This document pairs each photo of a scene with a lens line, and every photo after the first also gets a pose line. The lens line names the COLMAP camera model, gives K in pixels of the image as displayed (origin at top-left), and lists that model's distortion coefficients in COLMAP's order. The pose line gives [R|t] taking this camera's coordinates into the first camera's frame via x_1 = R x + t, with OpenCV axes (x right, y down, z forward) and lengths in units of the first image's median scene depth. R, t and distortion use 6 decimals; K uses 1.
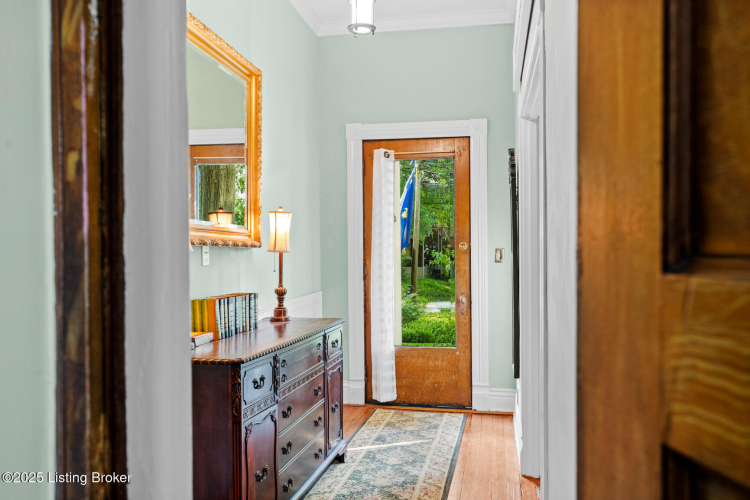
lens RADIAL K [[614.8, 0, 376.6], [0, 614.8, 254.1], [0, 0, 1]] dist [0.004106, 0.000845]
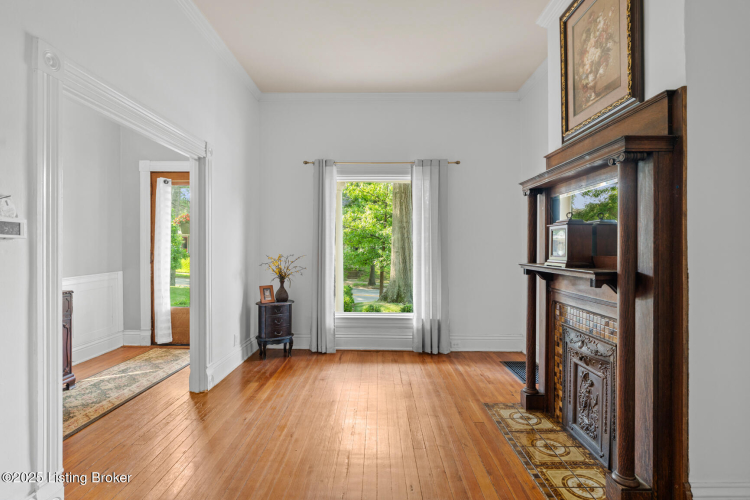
lens RADIAL K [[358.8, 0, 375.5], [0, 358.8, 248.8], [0, 0, 1]] dist [0.000207, 0.000071]
pose [[0.986062, 0.002653, 0.166358, 0.383594], [-0.003023, 0.999993, 0.001969, 0.001937], [-0.166352, -0.002445, 0.986063, 0.034179]]
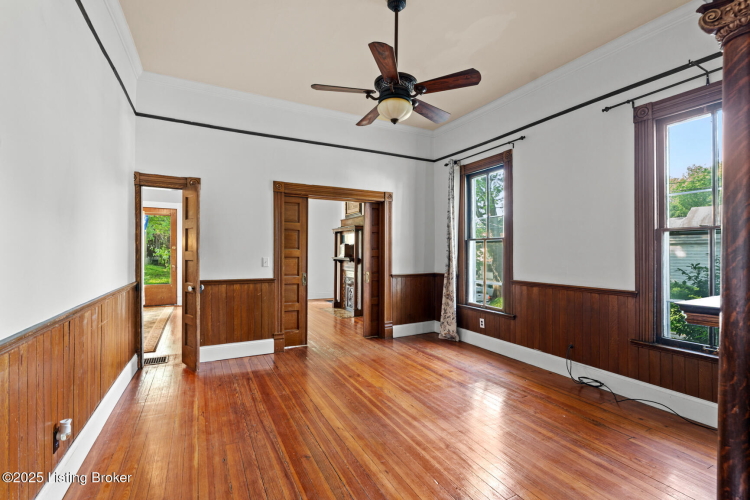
lens RADIAL K [[344.2, 0, 370.9], [0, 344.2, 252.8], [0, 0, 1]] dist [-0.004875, -0.000356]
pose [[0.790025, 0.006482, 0.613041, -0.108564], [-0.009379, 0.999955, 0.001513, 0.001420], [-0.613003, -0.006945, 0.790050, -0.776894]]
